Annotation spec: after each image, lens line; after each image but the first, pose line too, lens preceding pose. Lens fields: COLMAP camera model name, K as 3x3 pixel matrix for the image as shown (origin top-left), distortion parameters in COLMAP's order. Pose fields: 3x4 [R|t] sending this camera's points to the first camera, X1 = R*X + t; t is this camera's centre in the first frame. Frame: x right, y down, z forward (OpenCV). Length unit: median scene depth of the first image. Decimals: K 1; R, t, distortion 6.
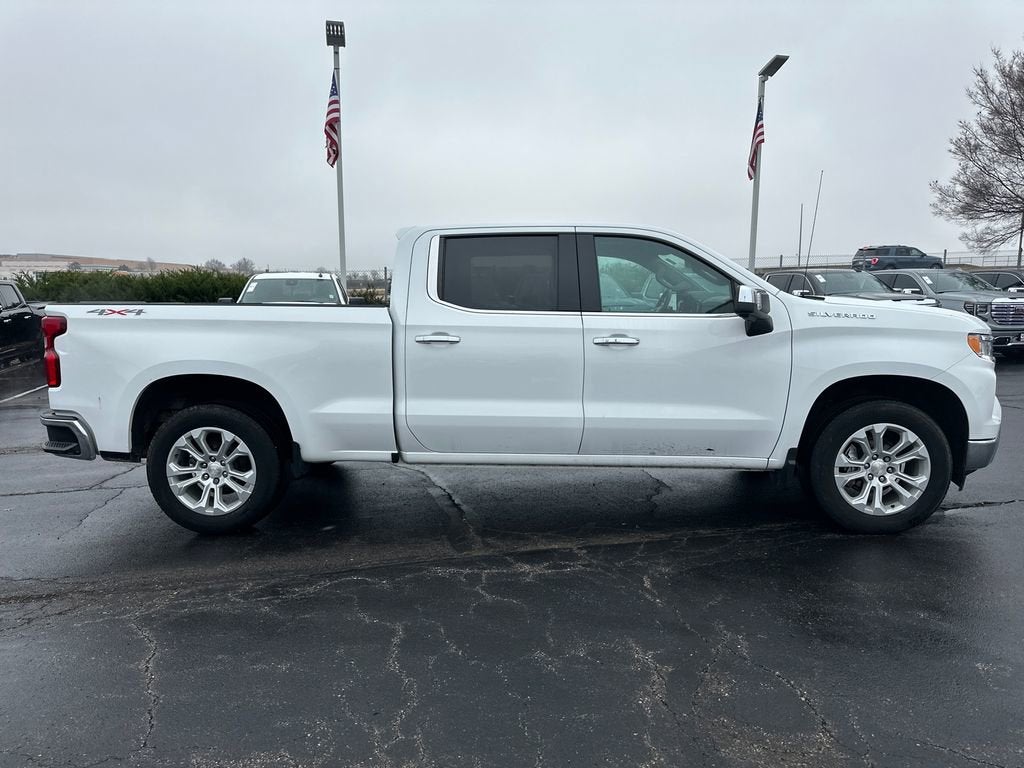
lens RADIAL K [[723.7, 0, 512.0], [0, 723.7, 384.0], [0, 0, 1]] dist [0.093189, -0.127188]
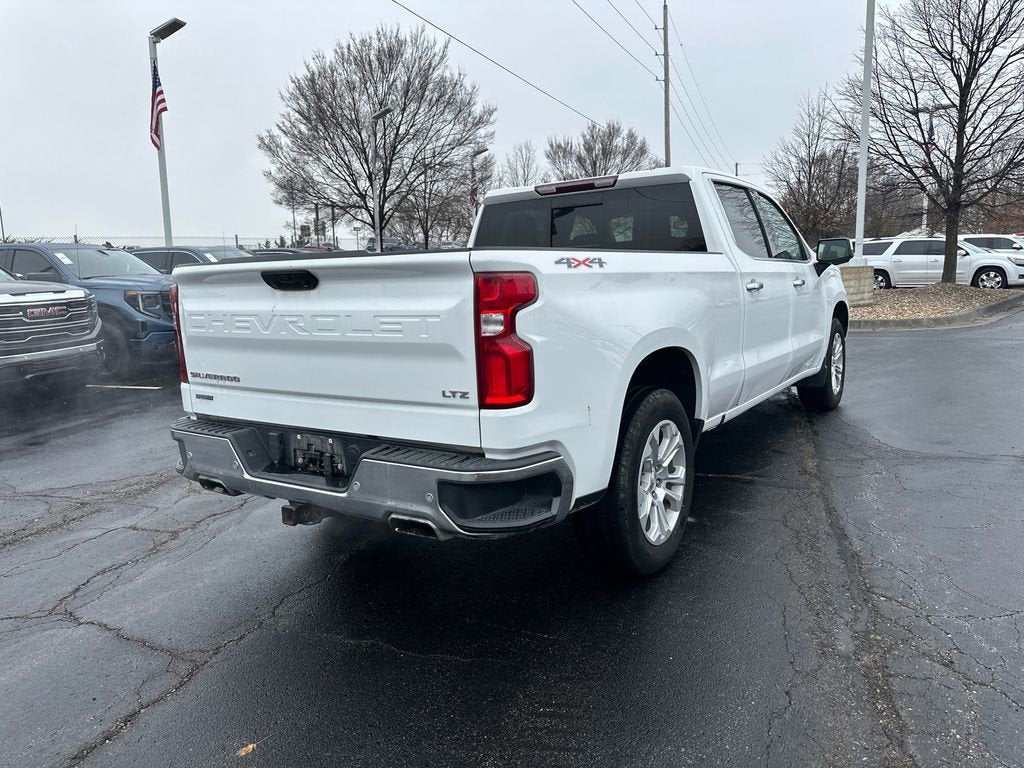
lens RADIAL K [[723.7, 0, 512.0], [0, 723.7, 384.0], [0, 0, 1]] dist [0.093189, -0.127188]
pose [[0.522953, -0.143463, 0.840202, -1.068227], [0.134397, 0.987282, 0.084926, -0.057315], [-0.841699, 0.068509, 0.535583, 0.729303]]
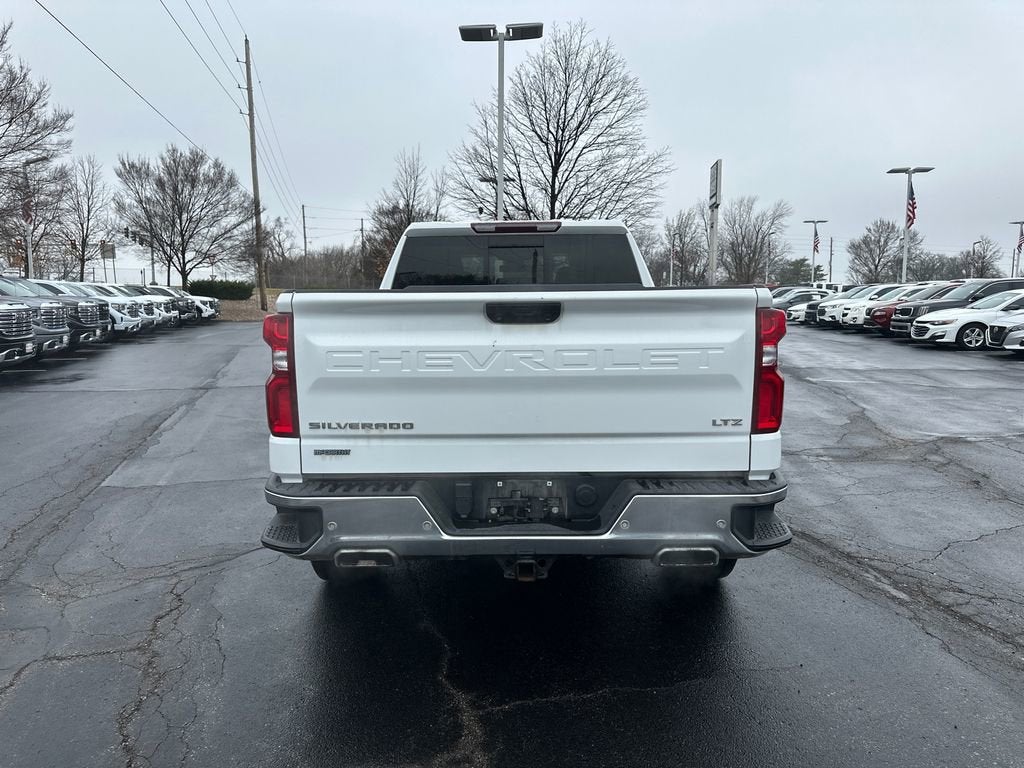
lens RADIAL K [[712.3, 0, 505.3], [0, 712.3, 379.2], [0, 0, 1]] dist [0.137597, -0.170897]
pose [[-0.025935, -0.104559, 0.994181, -1.193691], [0.127111, 0.986098, 0.107024, -0.125948], [-0.991549, 0.129147, -0.012283, 1.231574]]
